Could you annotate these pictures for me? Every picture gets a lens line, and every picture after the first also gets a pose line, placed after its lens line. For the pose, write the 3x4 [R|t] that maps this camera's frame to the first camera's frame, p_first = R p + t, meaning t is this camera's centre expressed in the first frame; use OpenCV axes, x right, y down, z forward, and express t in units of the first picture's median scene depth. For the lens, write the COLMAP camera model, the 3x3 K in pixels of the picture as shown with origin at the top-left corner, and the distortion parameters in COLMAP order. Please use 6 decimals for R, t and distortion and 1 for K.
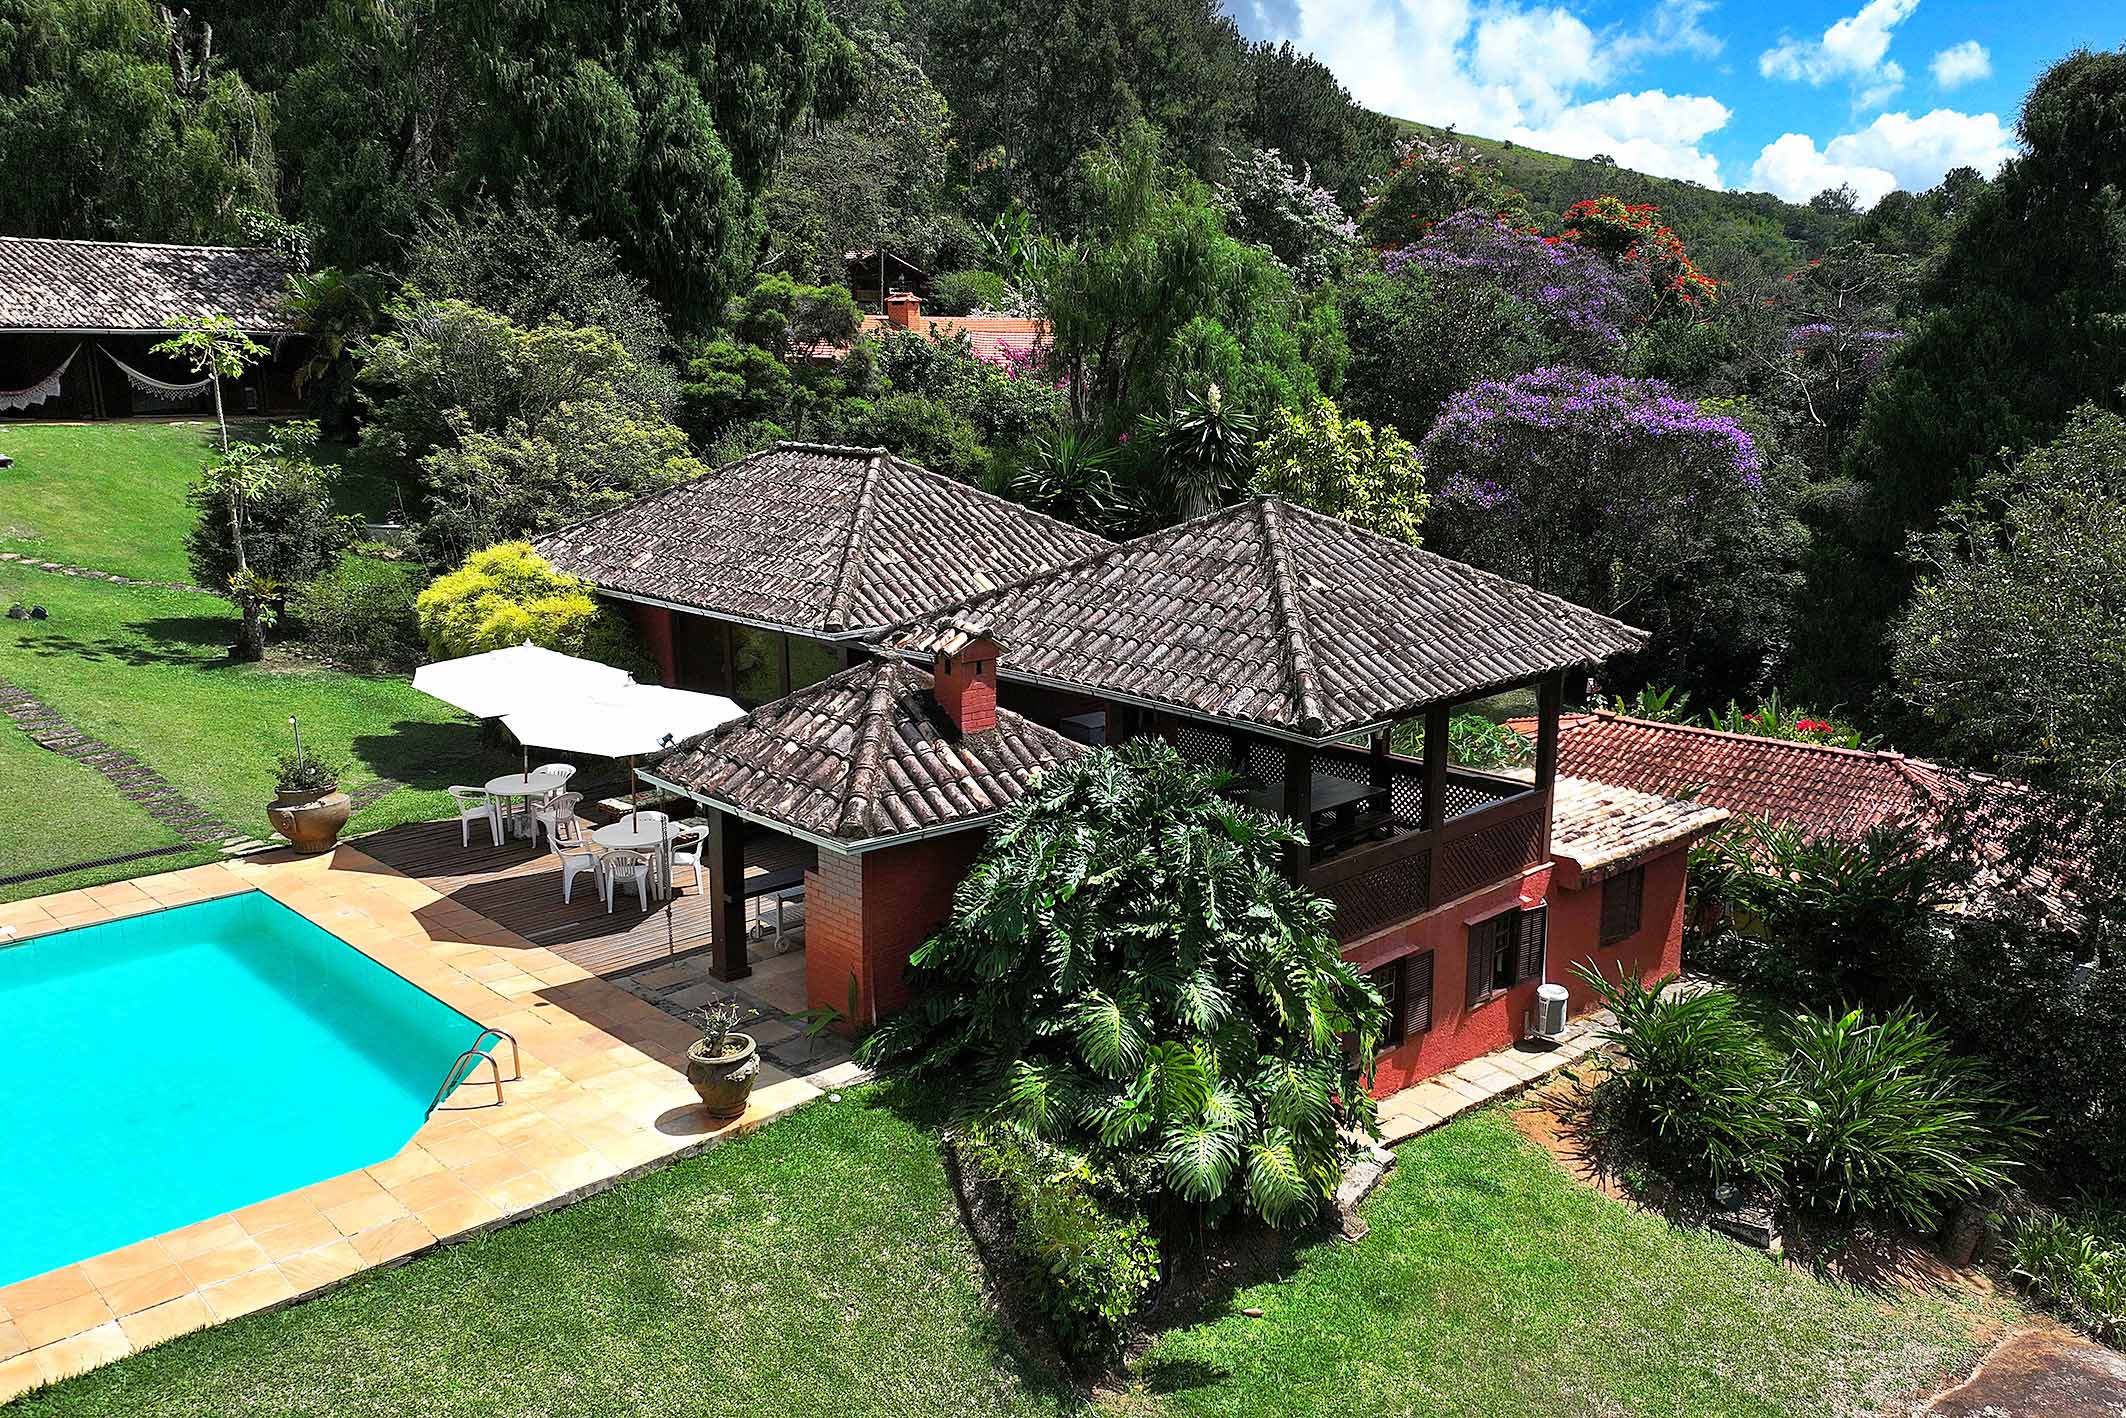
lens RADIAL K [[1667.1, 0, 1192.9], [0, 1667.1, 743.5], [0, 0, 1]] dist [0.002323, 0.010113]
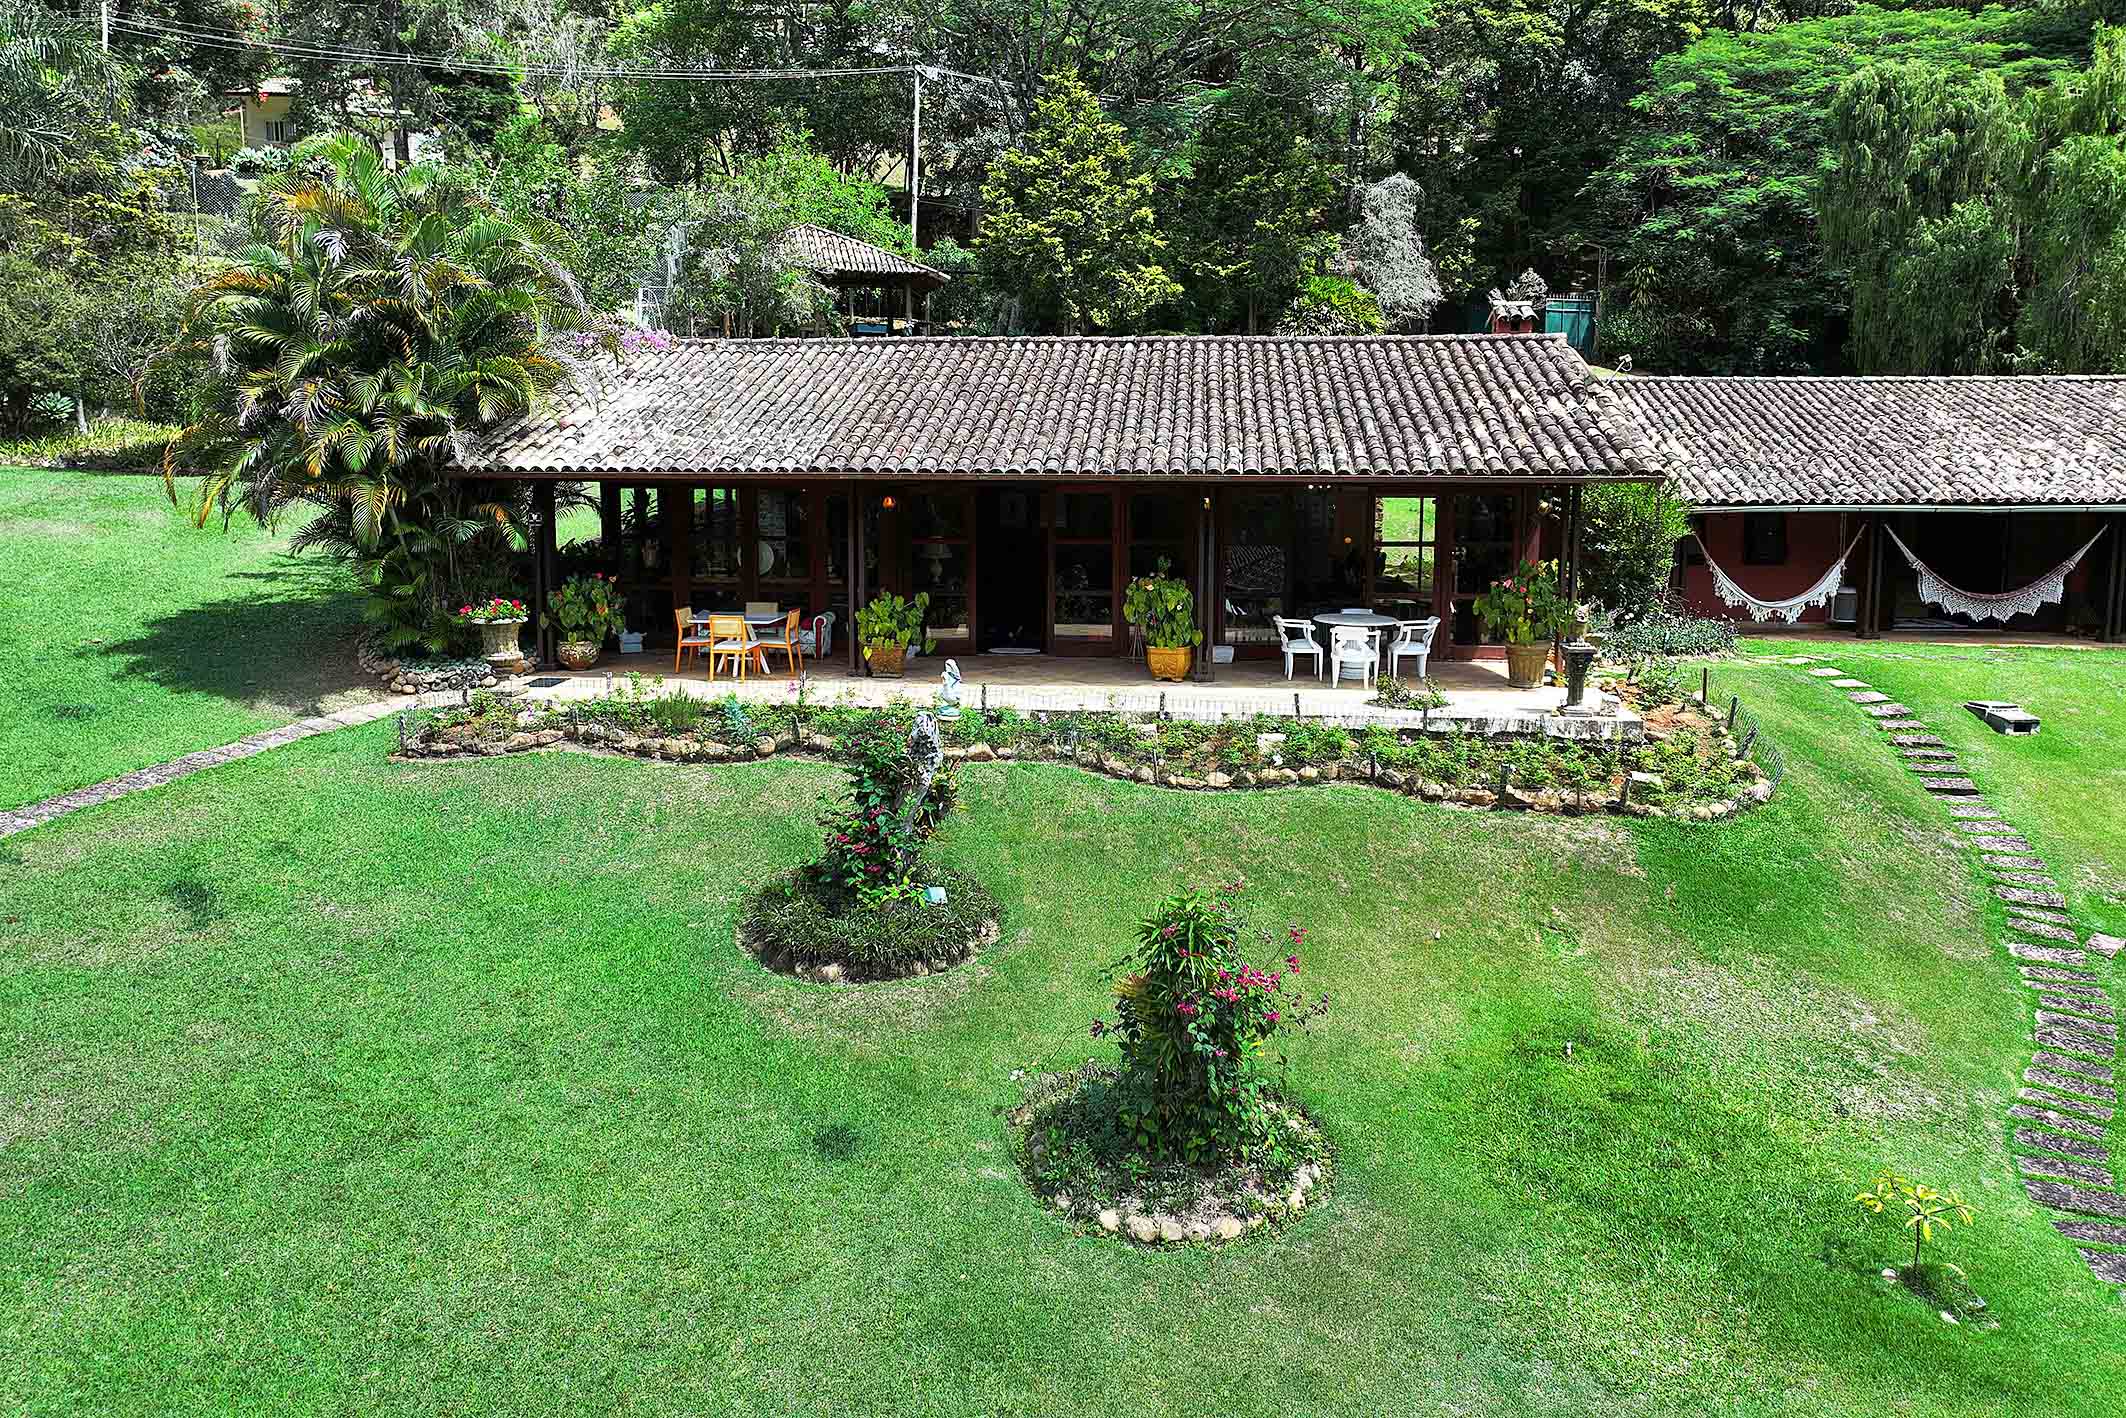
lens RADIAL K [[1490.2, 0, 1065.8], [0, 1490.2, 616.0], [0, 0, 1]] dist [0.004535, 0.006243]
pose [[0.545304, 0.081084, -0.834308, -0.748898], [-0.196487, 0.979945, -0.033186, -0.199548], [0.814884, 0.182028, 0.550300, 0.673536]]
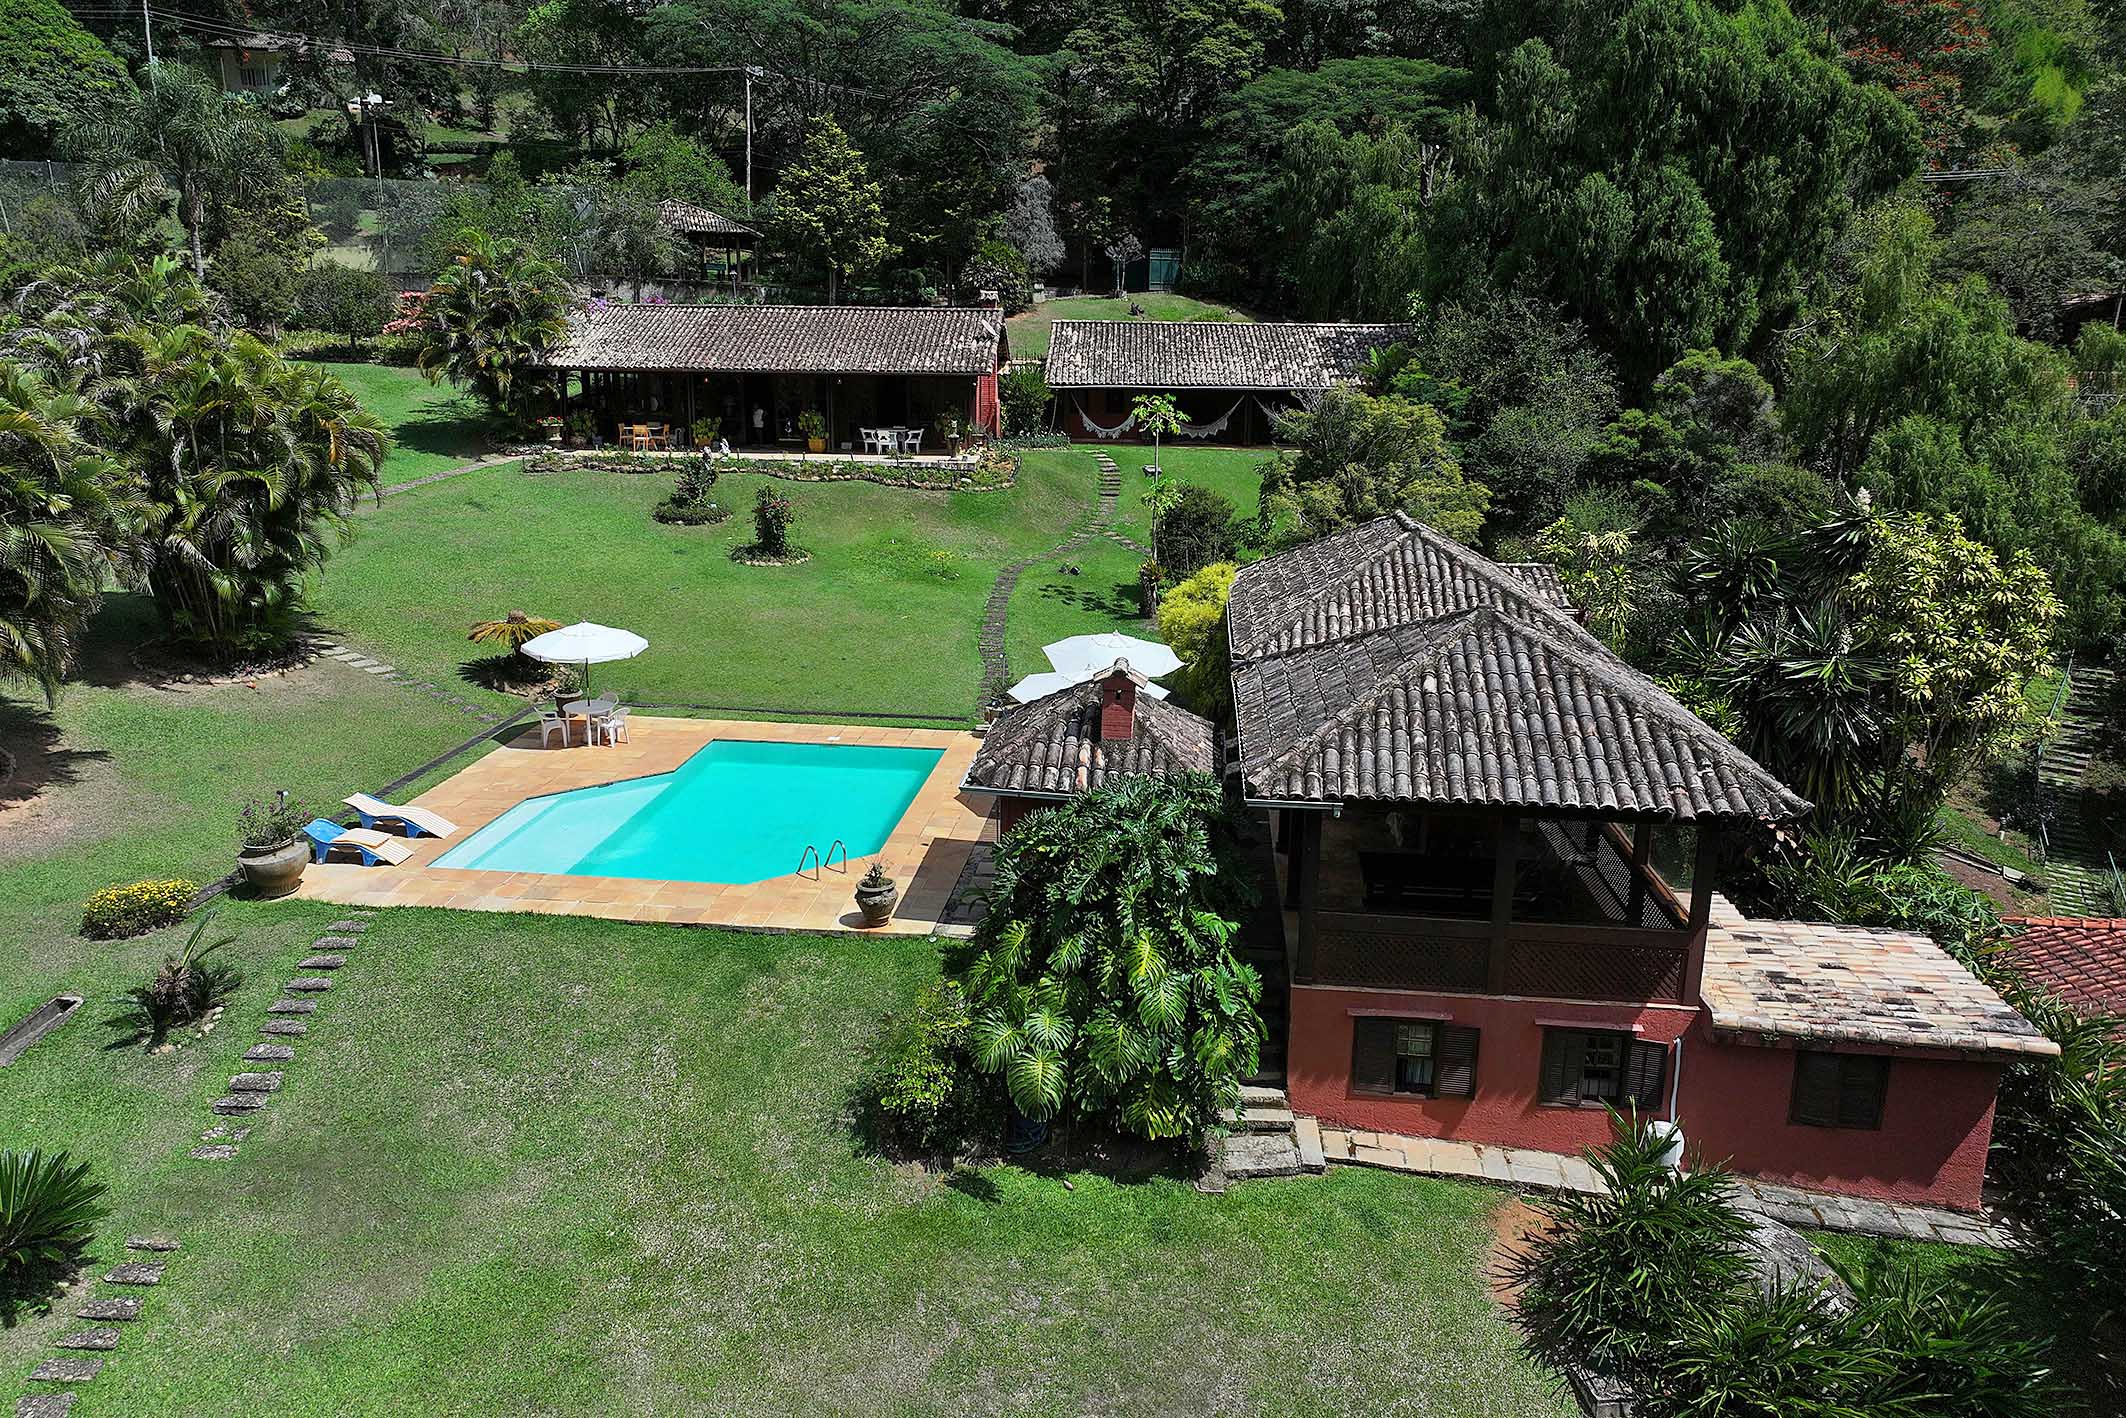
lens RADIAL K [[1484.9, 0, 1066.9], [0, 1484.9, 708.4], [0, 0, 1]] dist [0.005837, -0.001035]
pose [[0.603331, 0.194592, -0.773386, 0.612937], [-0.197185, 0.976063, 0.091761, -0.105462], [0.772729, 0.097138, 0.627260, 0.127795]]
